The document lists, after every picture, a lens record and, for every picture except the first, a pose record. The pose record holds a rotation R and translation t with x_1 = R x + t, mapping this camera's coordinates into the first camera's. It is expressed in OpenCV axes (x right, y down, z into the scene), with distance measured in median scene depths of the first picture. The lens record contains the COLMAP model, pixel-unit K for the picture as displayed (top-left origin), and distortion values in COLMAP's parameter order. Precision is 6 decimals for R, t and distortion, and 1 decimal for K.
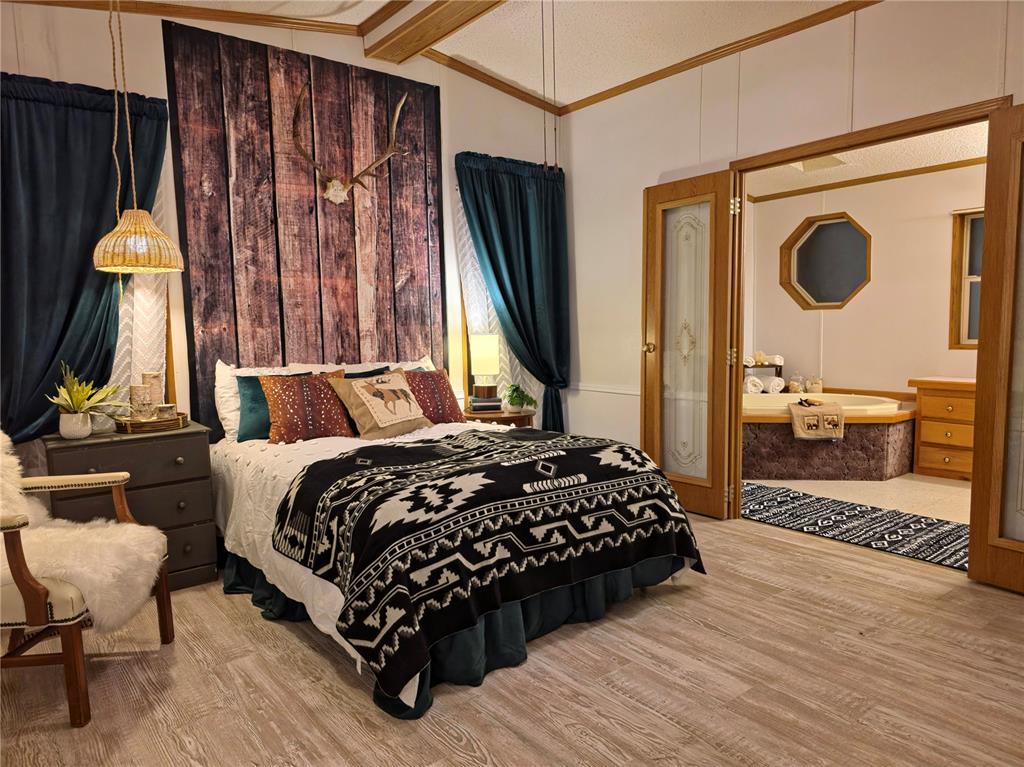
lens RADIAL K [[682.8, 0, 516.6], [0, 682.8, 386.1], [0, 0, 1]] dist [0.007491, -0.005009]
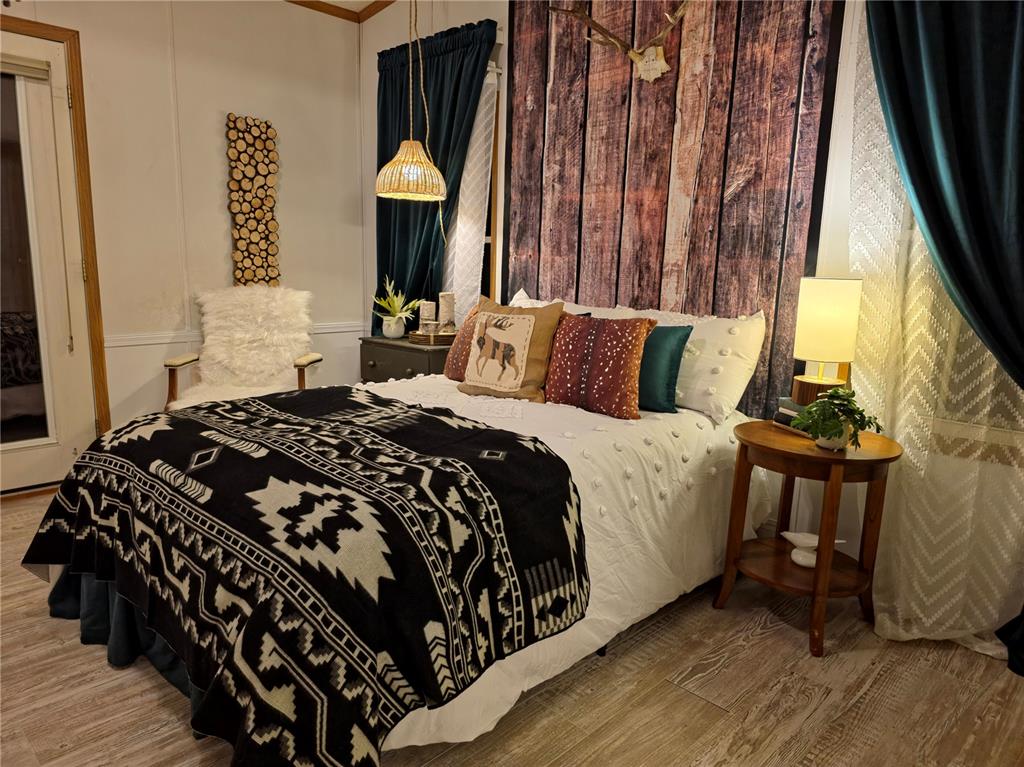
lens RADIAL K [[682.8, 0, 515.2], [0, 682.8, 385.8], [0, 0, 1]] dist [0.007491, -0.005009]
pose [[0.144749, 0.188936, -0.971262, 0.469656], [-0.123372, 0.977386, 0.171741, -0.063359], [0.981747, 0.094967, 0.164785, 0.782187]]
